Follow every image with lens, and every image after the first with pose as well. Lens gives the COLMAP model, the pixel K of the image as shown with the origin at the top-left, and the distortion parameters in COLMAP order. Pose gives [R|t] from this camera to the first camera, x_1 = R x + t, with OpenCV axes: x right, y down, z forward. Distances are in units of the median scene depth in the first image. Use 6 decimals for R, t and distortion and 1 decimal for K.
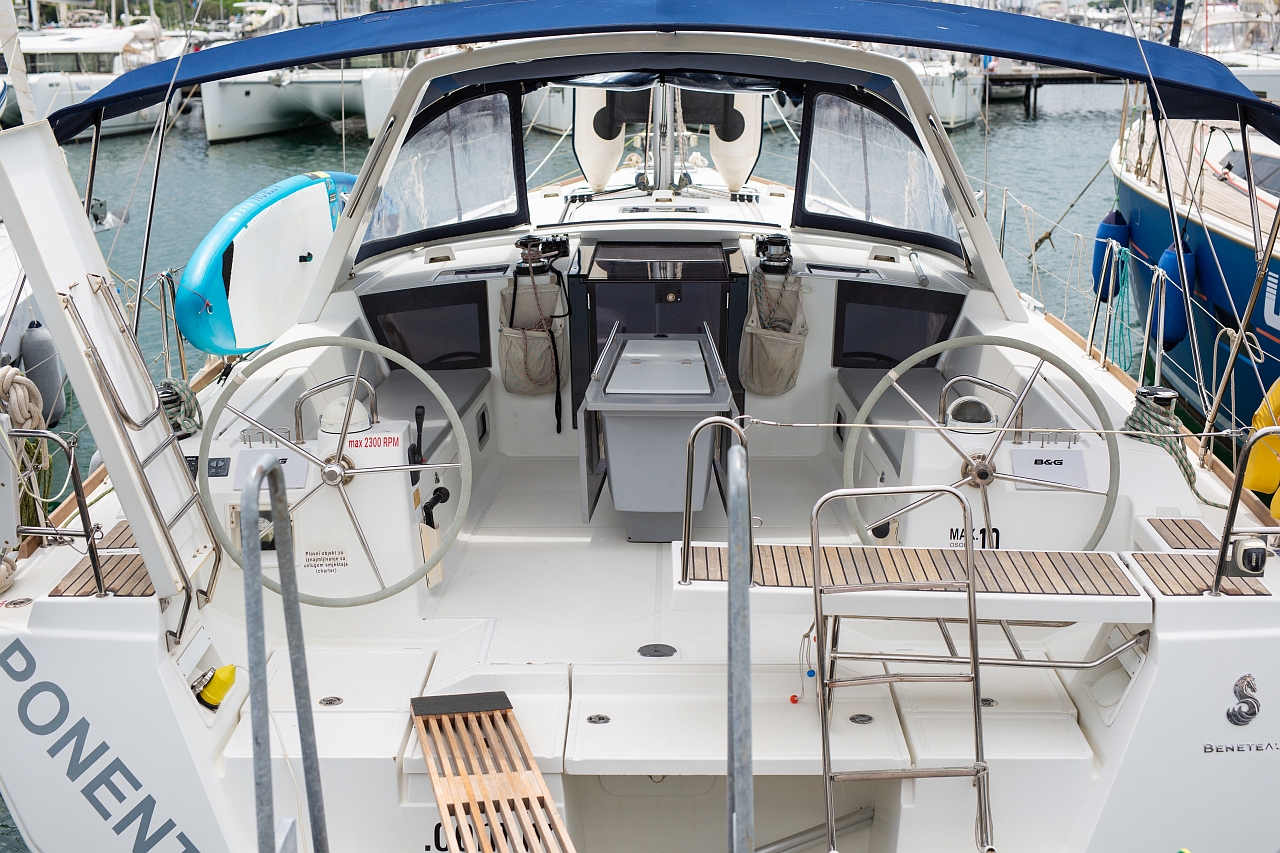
lens RADIAL K [[1799.2, 0, 640.2], [0, 1799.2, 427.5], [0, 0, 1]] dist [0.010256, 0.000000]
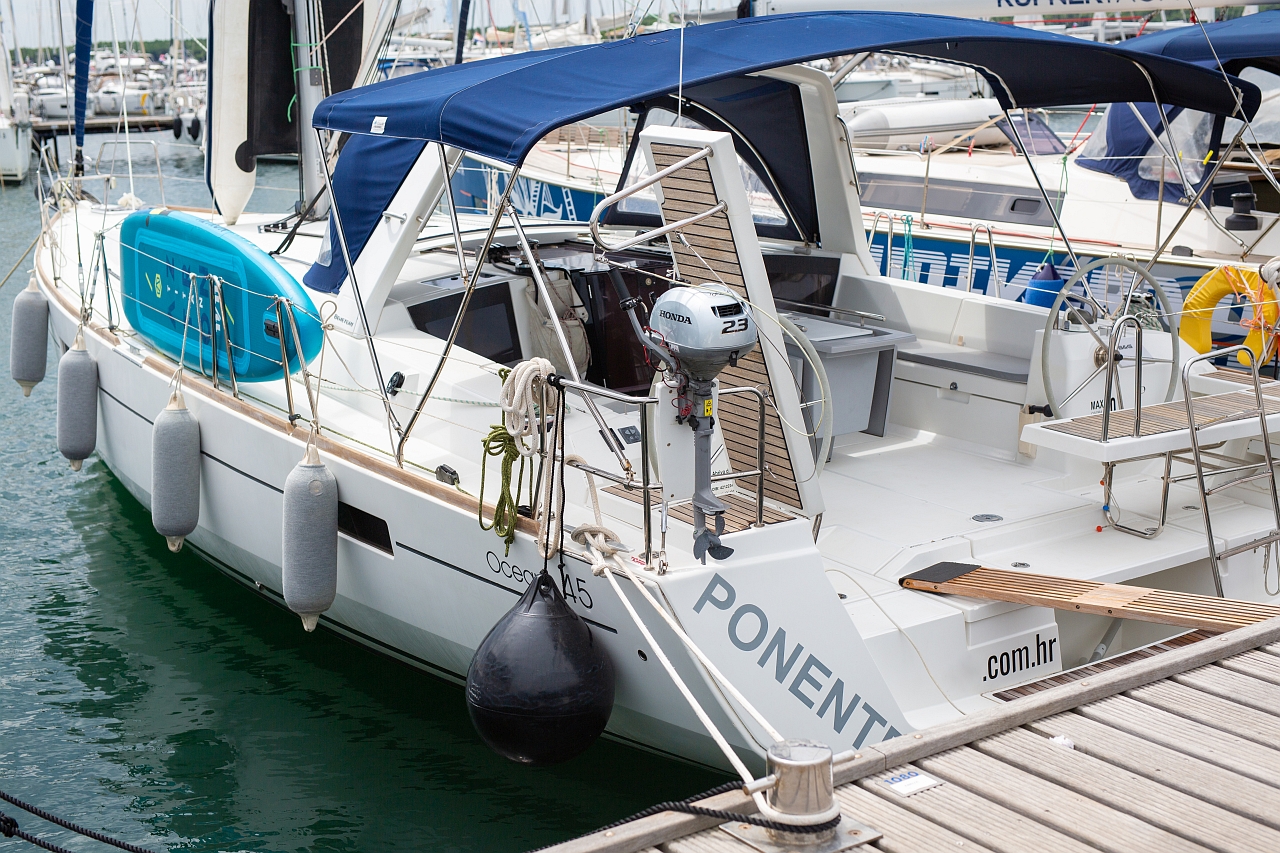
lens RADIAL K [[1799.2, 0, 640.4], [0, 1799.2, 426.3], [0, 0, 1]] dist [0.010256, 0.000000]
pose [[0.809123, -0.135914, 0.571706, -1.038833], [0.150760, 0.988335, 0.021593, -0.008198], [-0.567971, 0.068719, 0.820174, 0.078566]]
